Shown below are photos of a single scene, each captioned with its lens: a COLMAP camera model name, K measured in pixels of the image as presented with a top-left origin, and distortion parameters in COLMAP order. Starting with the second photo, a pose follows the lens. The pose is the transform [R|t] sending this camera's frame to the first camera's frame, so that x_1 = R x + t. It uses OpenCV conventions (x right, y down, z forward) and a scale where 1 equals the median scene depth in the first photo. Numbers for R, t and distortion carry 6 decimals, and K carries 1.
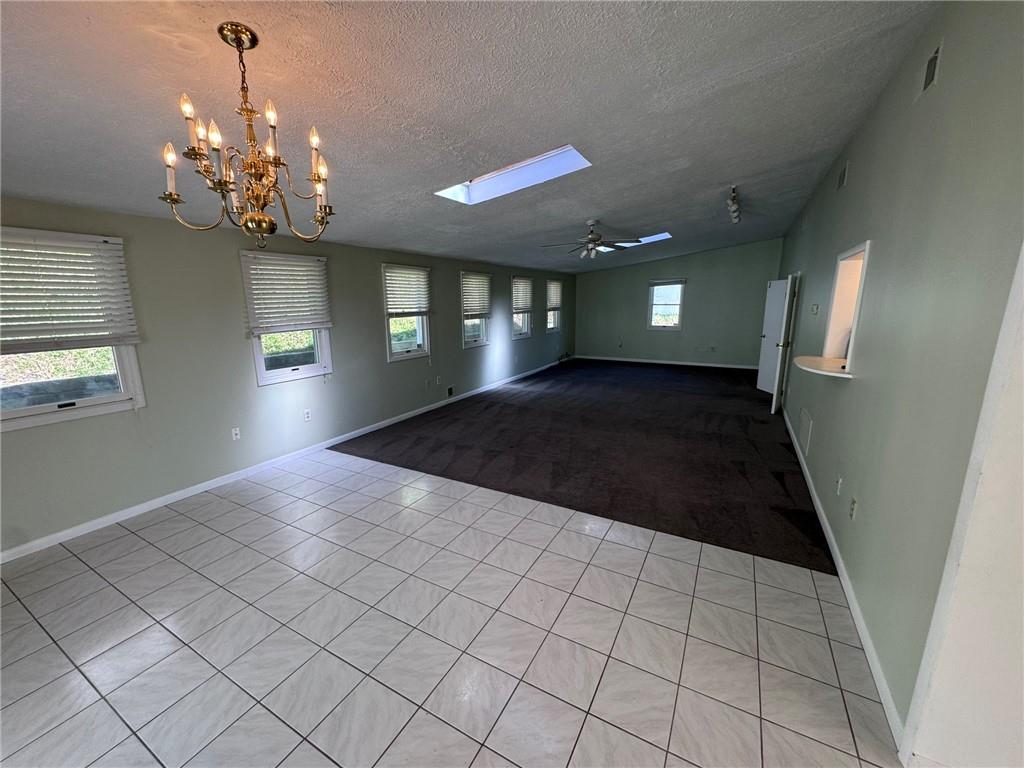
lens RADIAL K [[407.8, 0, 512.4], [0, 407.8, 382.9], [0, 0, 1]] dist [-0.003437, -0.000414]
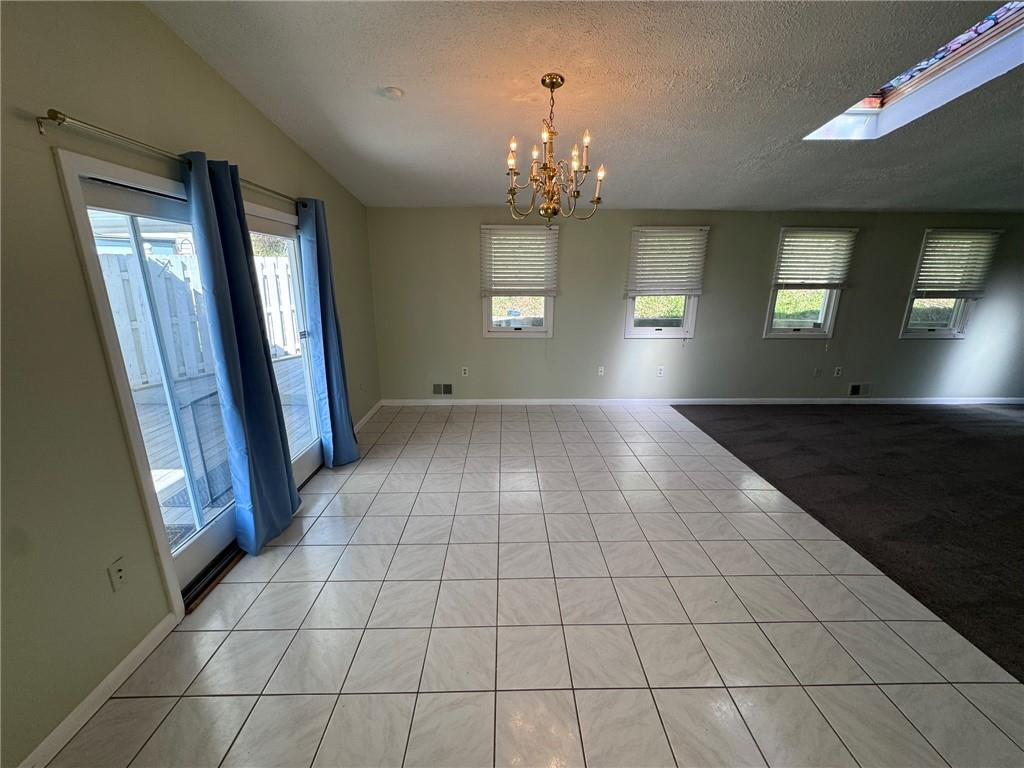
lens RADIAL K [[407.8, 0, 512.6], [0, 407.8, 383.5], [0, 0, 1]] dist [-0.003437, -0.000414]
pose [[0.500570, 0.234551, -0.833316, 0.238334], [-0.179235, 0.969819, 0.165306, -0.001984], [0.846939, 0.066612, 0.527502, 0.054345]]
